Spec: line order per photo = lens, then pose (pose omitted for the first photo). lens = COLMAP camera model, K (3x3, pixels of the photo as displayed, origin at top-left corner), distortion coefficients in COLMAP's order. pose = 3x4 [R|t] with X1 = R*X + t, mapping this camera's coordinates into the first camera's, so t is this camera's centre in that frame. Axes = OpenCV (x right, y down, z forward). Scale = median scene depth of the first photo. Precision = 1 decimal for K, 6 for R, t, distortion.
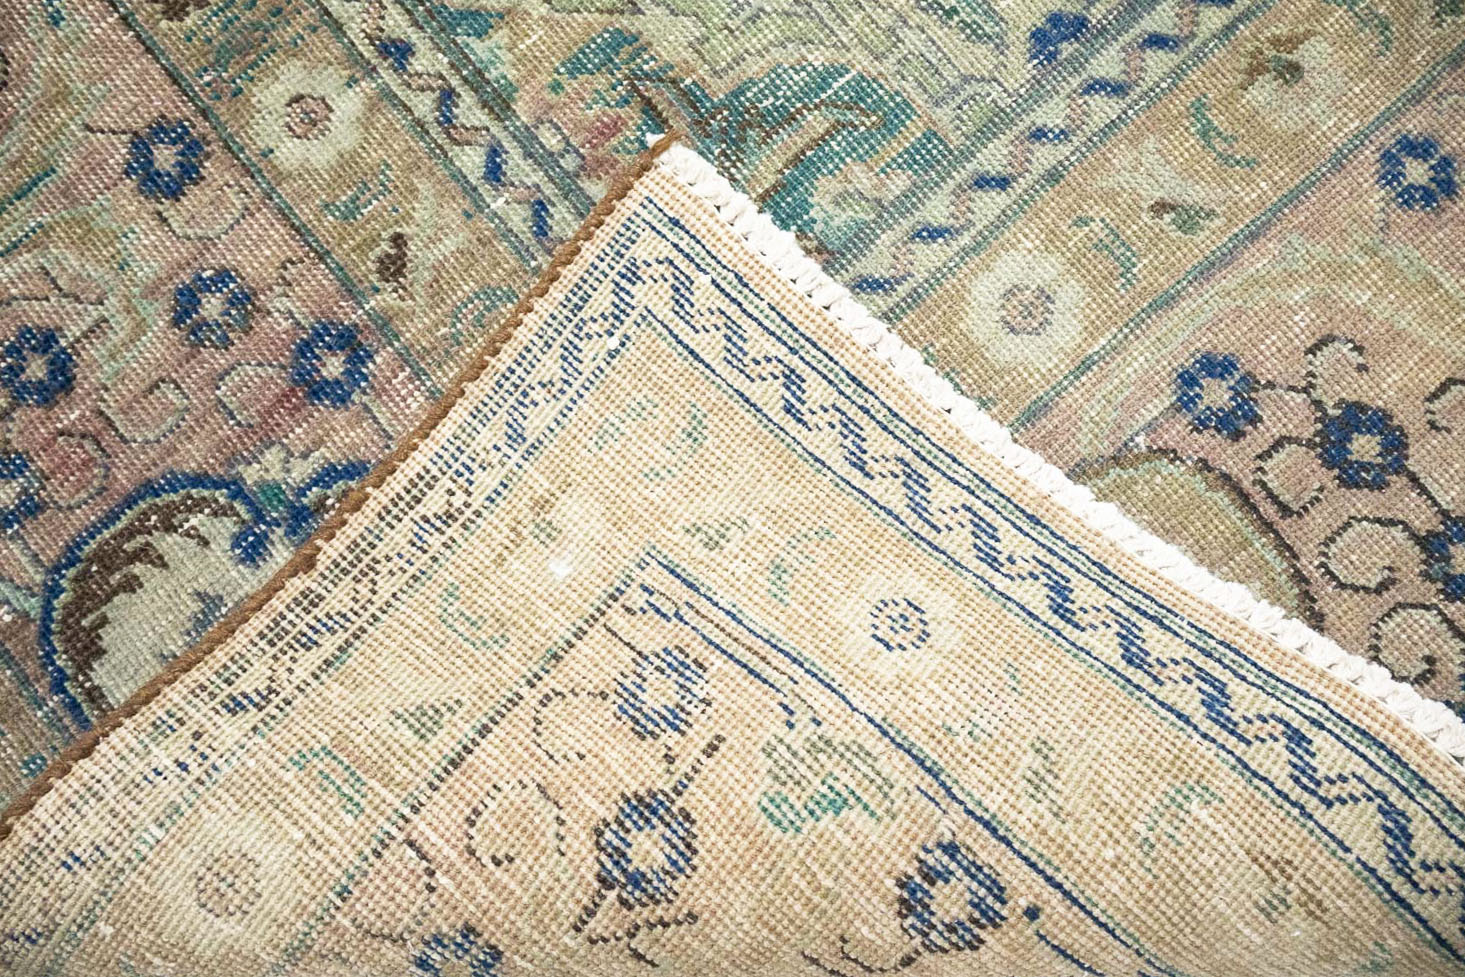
lens RADIAL K [[1211.3, 0, 733.9], [0, 1211.3, 488.5], [0, 0, 1]] dist [-0.010457, 0.010941]
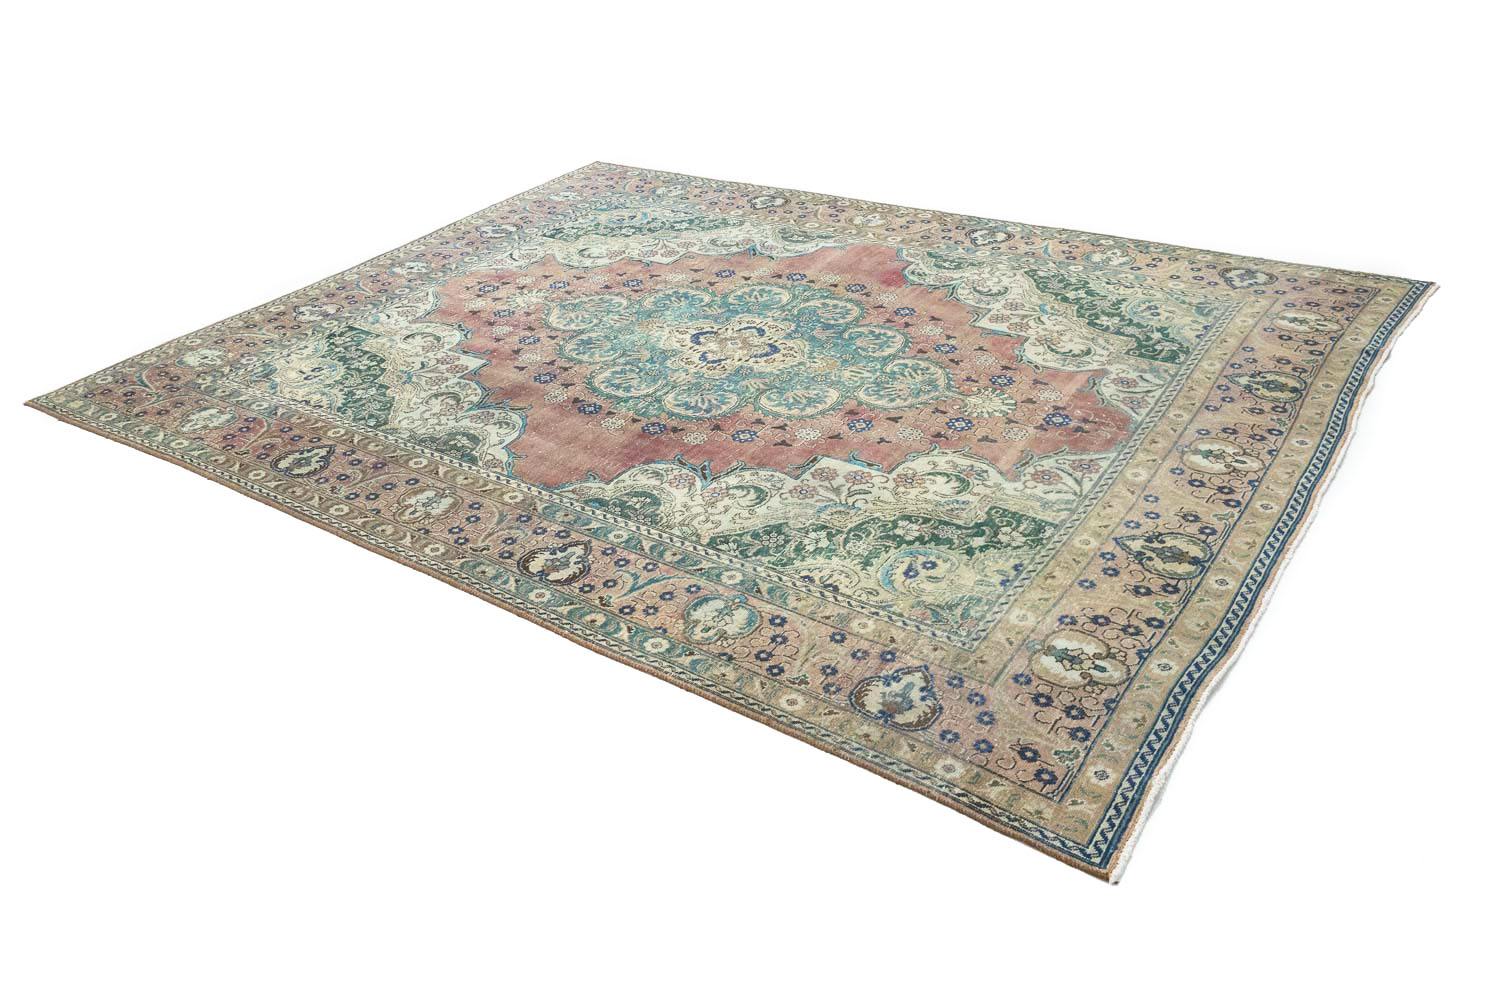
lens RADIAL K [[1240.2, 0, 738.6], [0, 1240.2, 508.5], [0, 0, 1]] dist [-0.010457, 0.010941]
pose [[0.966050, -0.204752, 0.157555, -1.515643], [0.251321, 0.603442, -0.756767, 3.002539], [0.059874, 0.770672, 0.634413, -2.487715]]
